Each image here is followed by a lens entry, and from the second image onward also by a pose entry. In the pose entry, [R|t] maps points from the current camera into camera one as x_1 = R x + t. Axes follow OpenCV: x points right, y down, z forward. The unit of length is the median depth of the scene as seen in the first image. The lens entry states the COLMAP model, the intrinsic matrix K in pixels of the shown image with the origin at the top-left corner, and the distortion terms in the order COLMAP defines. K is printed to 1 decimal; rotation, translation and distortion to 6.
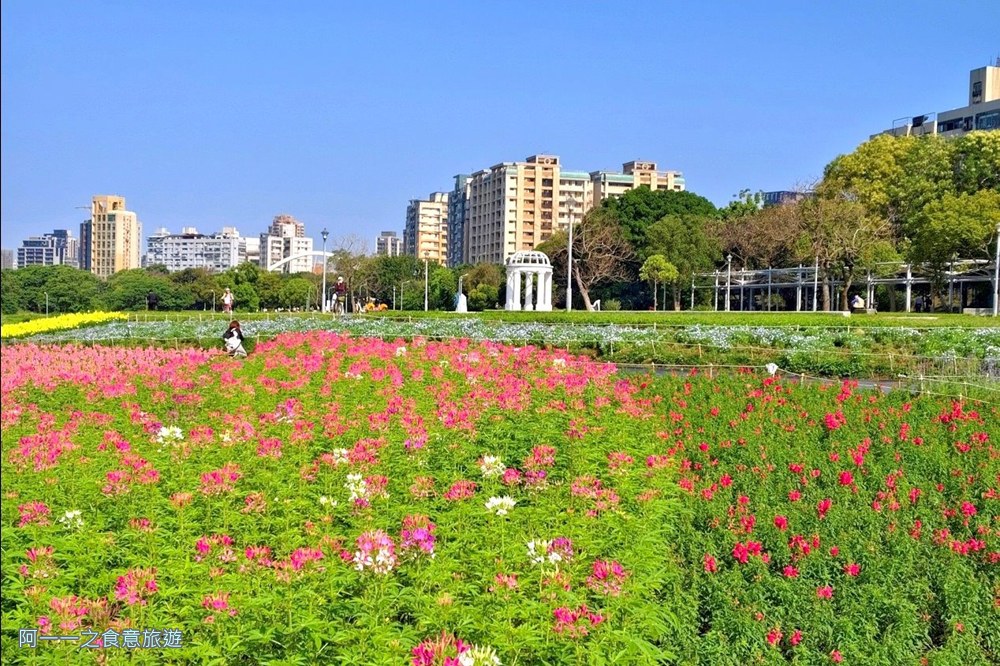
lens RADIAL K [[1459.3, 0, 500.0], [0, 1459.3, 333.0], [0, 0, 1]] dist [0.151058, -0.651375]
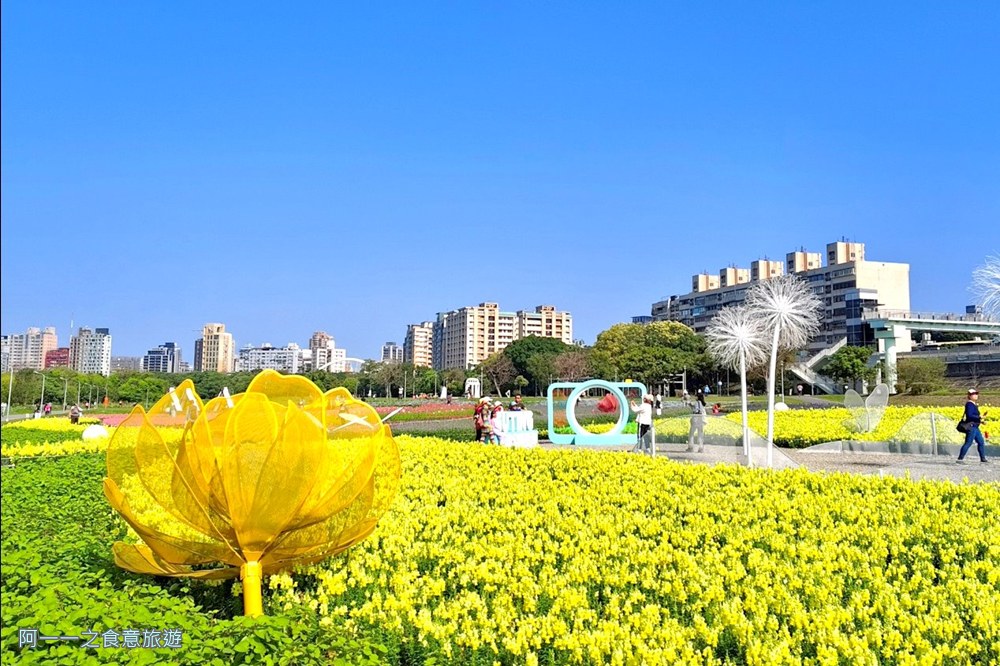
lens RADIAL K [[1011.0, 0, 500.8], [0, 1011.0, 286.8], [0, 0, 1]] dist [0.070707, 0.010008]
pose [[0.999315, -0.004793, 0.036701, 0.000150], [0.009153, 0.992784, -0.119569, 0.001403], [-0.035863, 0.119823, 0.992147, -0.161023]]
